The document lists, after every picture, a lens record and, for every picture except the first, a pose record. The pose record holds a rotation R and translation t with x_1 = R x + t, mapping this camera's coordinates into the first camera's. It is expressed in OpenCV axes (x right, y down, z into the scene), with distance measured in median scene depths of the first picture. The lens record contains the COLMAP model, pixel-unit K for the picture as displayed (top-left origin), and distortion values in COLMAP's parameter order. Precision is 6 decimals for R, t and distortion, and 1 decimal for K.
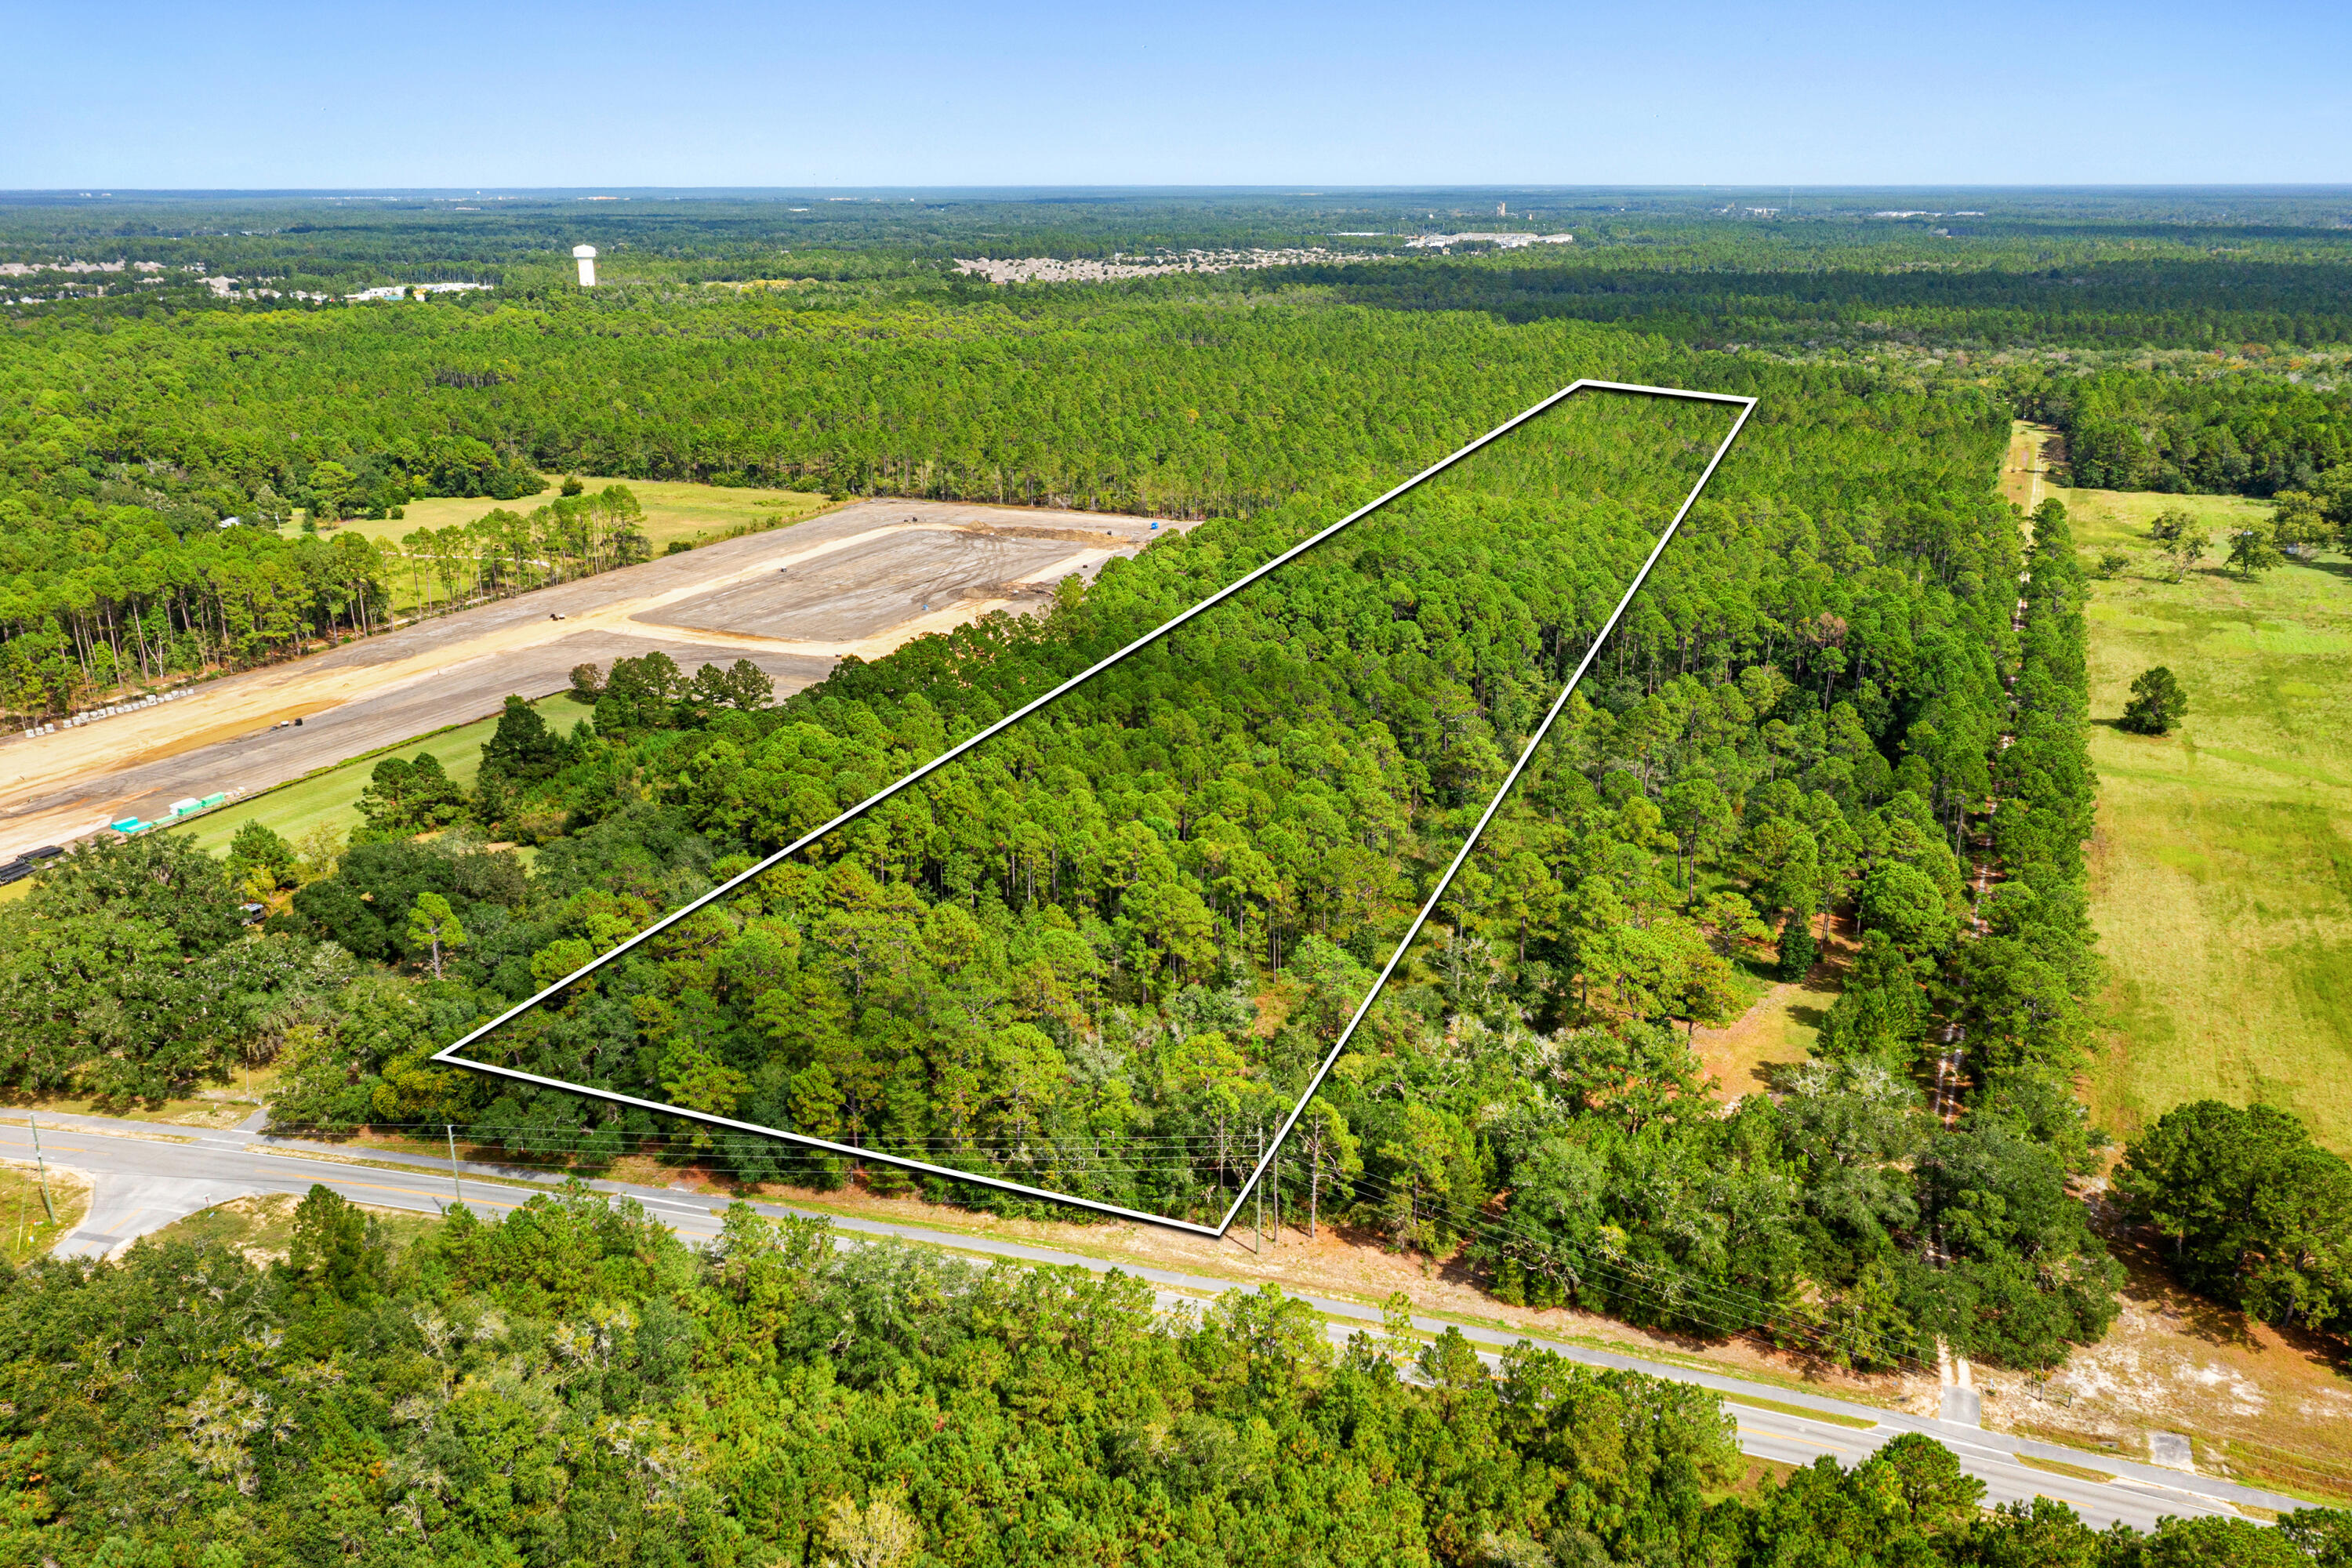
lens RADIAL K [[1808.0, 0, 1176.0], [0, 1808.0, 784.0], [0, 0, 1]] dist [-0.014132, 0.001678]
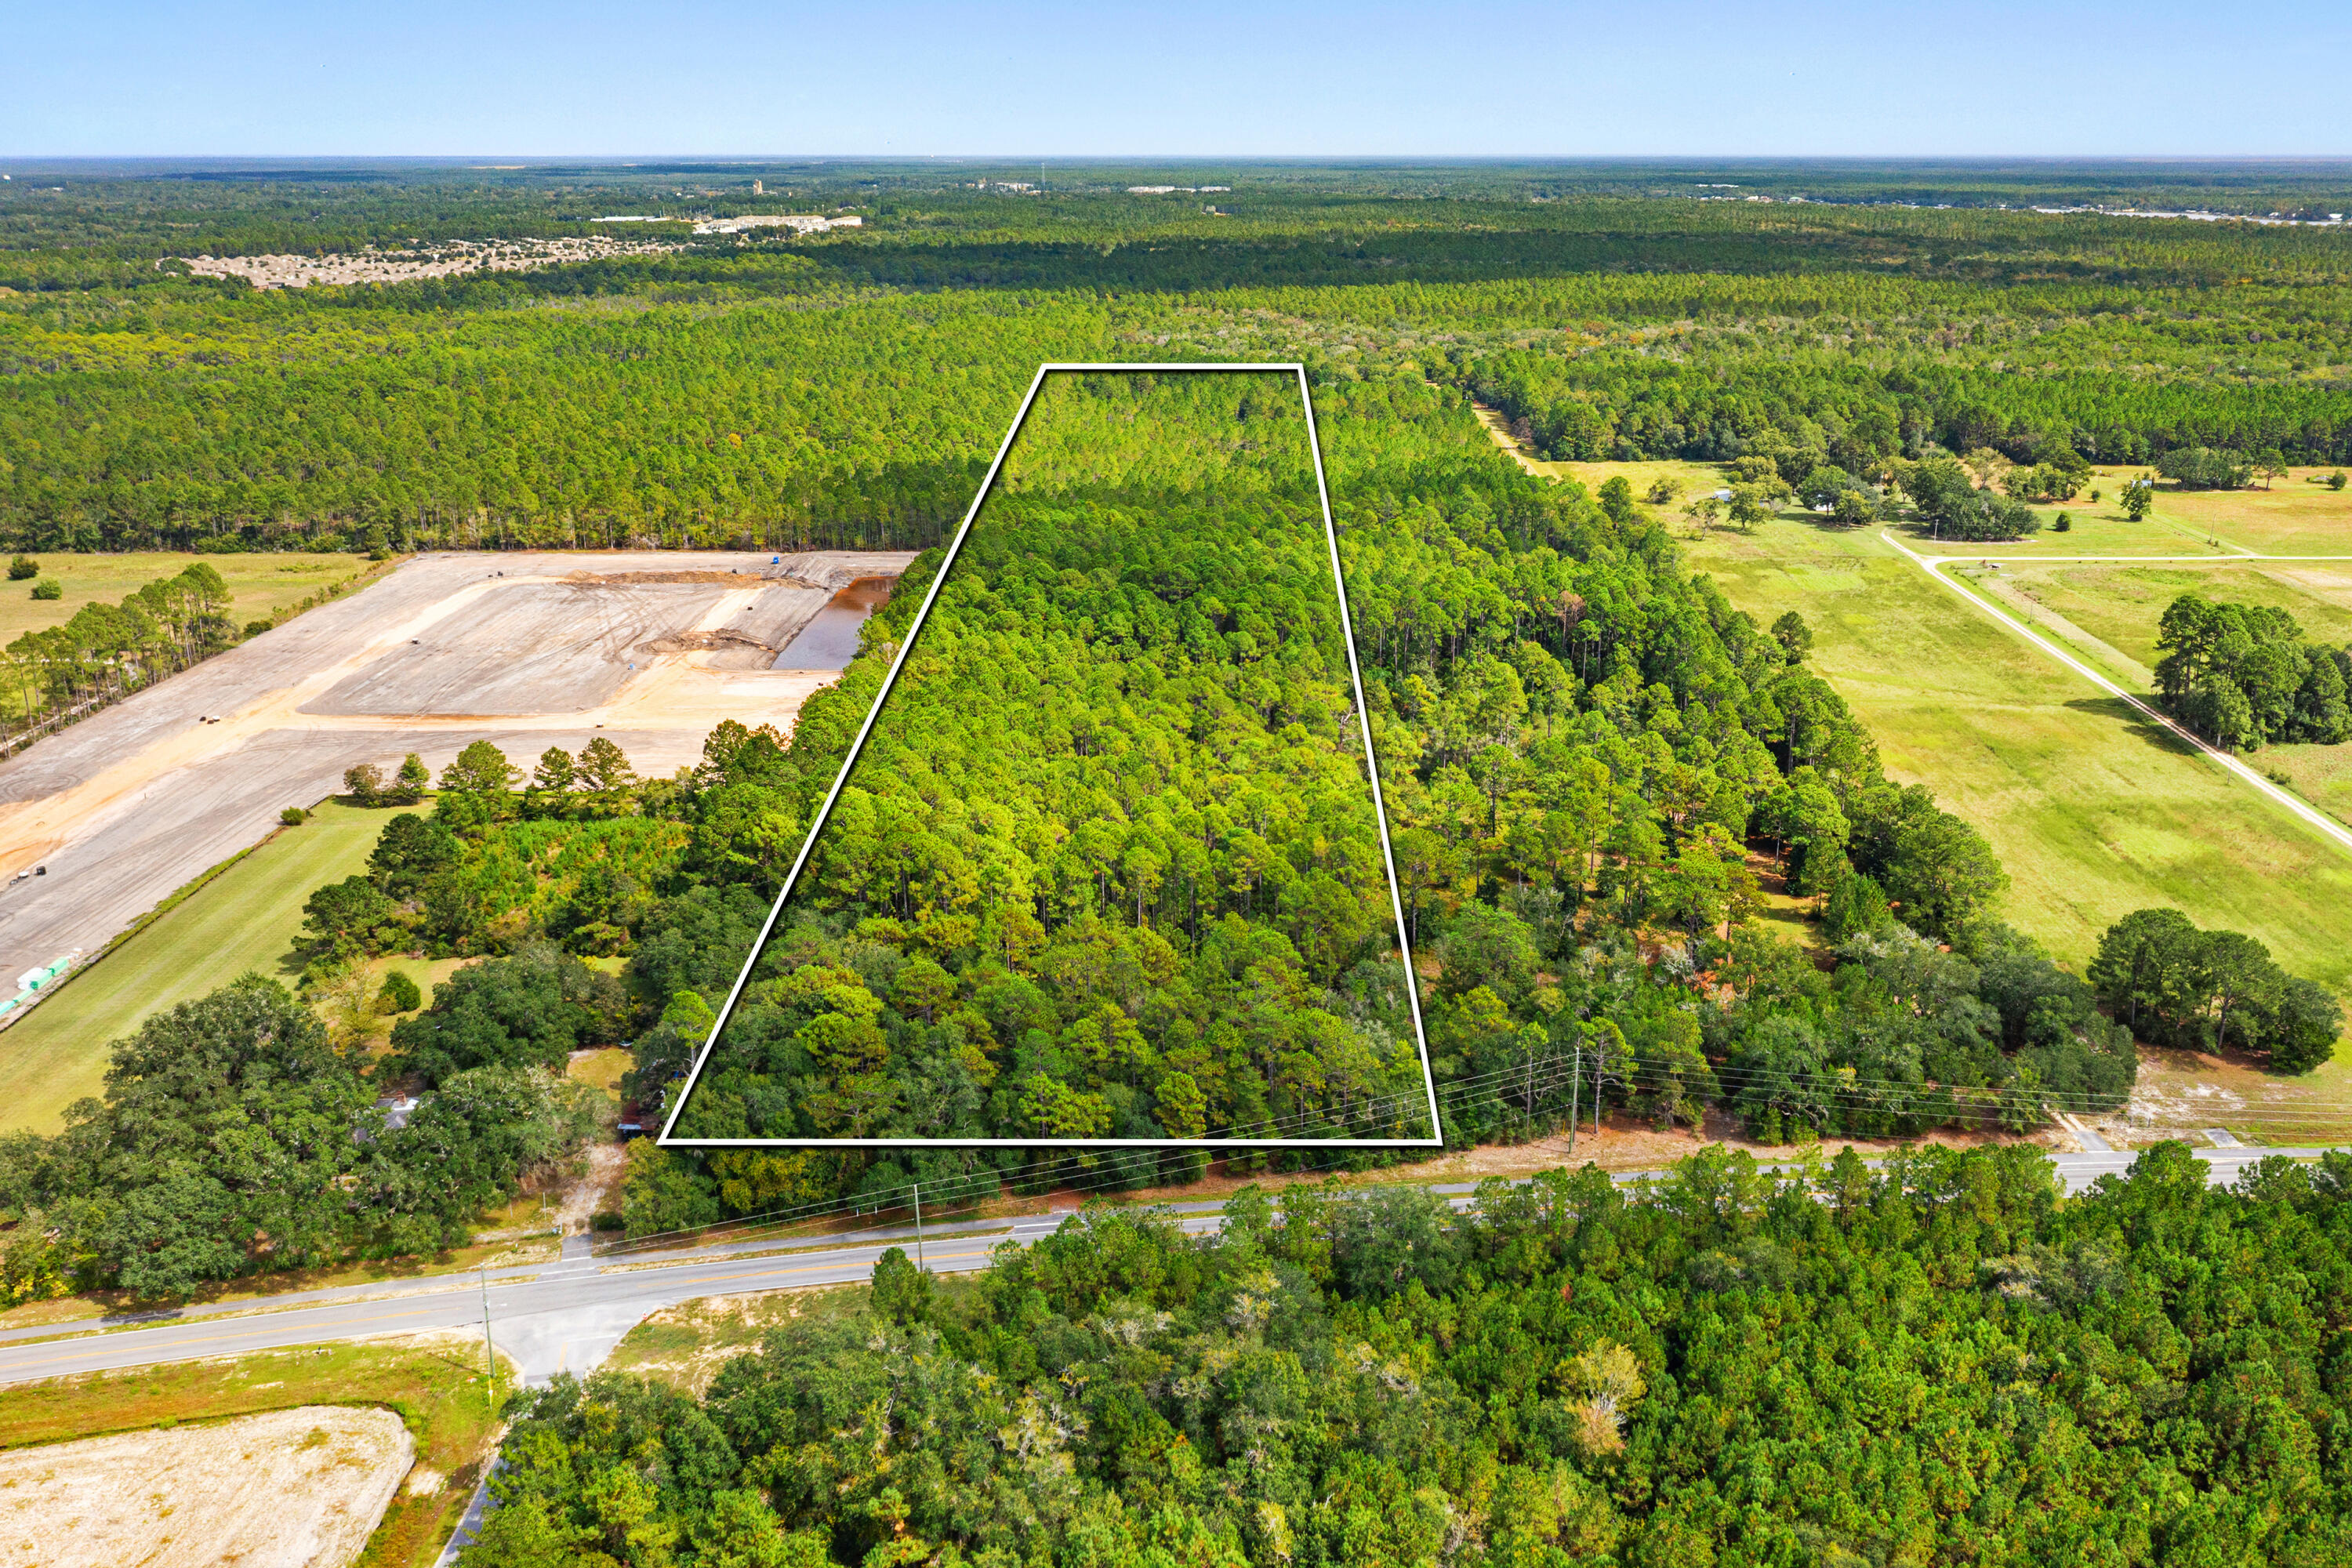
lens RADIAL K [[1971.9, 0, 1176.0], [0, 1971.9, 784.0], [0, 0, 1]] dist [-0.002363, -0.001538]
pose [[0.911435, -0.123773, 0.392386, -0.254758], [0.126528, 0.991782, 0.018946, -0.017757], [-0.391506, 0.032380, 0.919606, -0.050197]]
